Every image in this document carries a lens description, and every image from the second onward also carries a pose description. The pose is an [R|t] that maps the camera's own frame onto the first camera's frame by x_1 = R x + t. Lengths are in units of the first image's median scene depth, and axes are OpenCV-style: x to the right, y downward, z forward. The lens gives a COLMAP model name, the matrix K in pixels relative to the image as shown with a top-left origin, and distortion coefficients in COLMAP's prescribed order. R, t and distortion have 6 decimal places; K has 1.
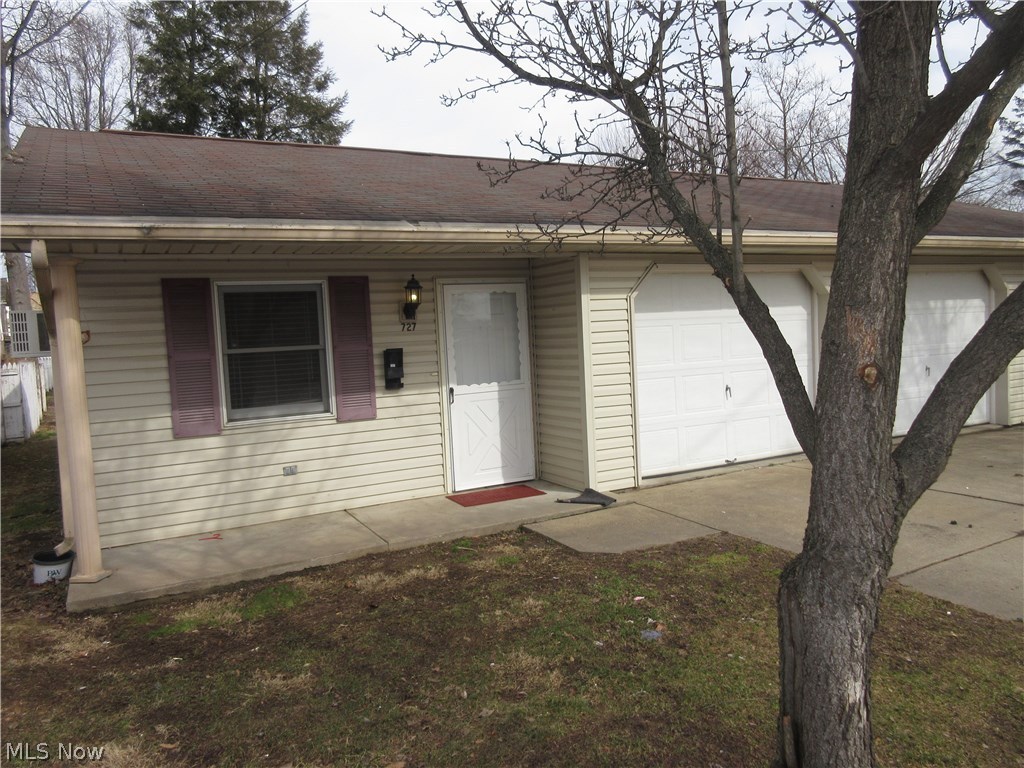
lens RADIAL K [[793.6, 0, 512.0], [0, 793.6, 384.0], [0, 0, 1]] dist [0.006418, 0.007079]
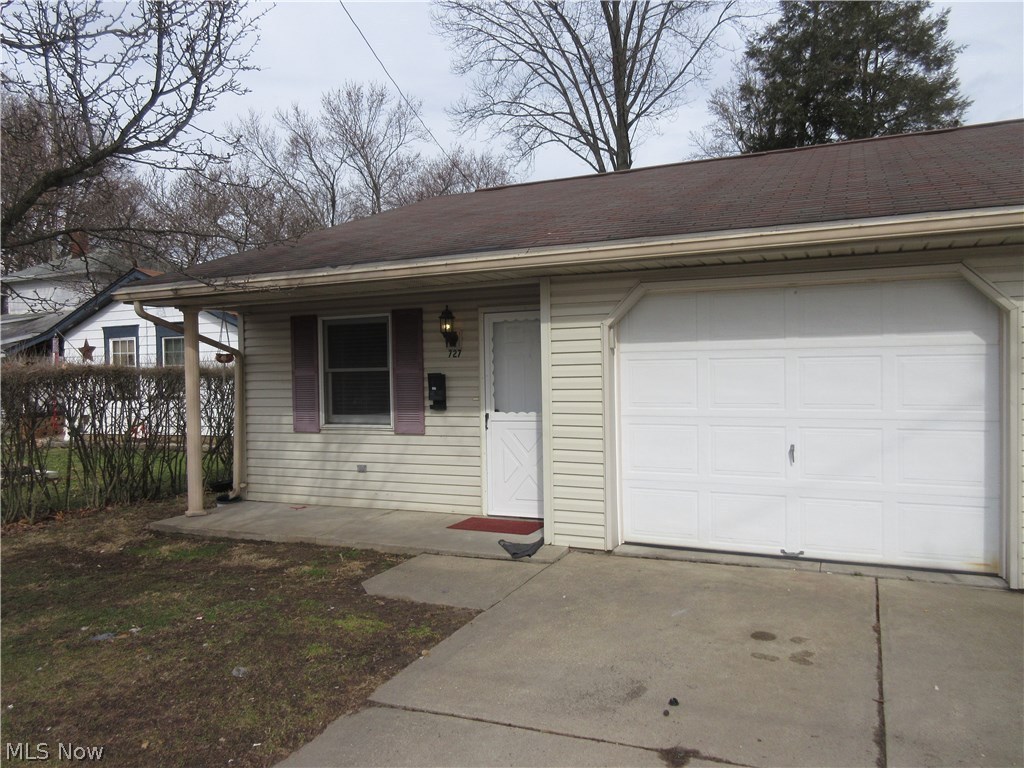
lens RADIAL K [[793.6, 0, 512.0], [0, 793.6, 384.0], [0, 0, 1]] dist [0.006418, 0.007079]
pose [[0.580080, 0.057250, -0.812545, 0.835848], [-0.058997, 0.997860, 0.028189, -0.069246], [0.812420, 0.031585, 0.582217, 0.461650]]
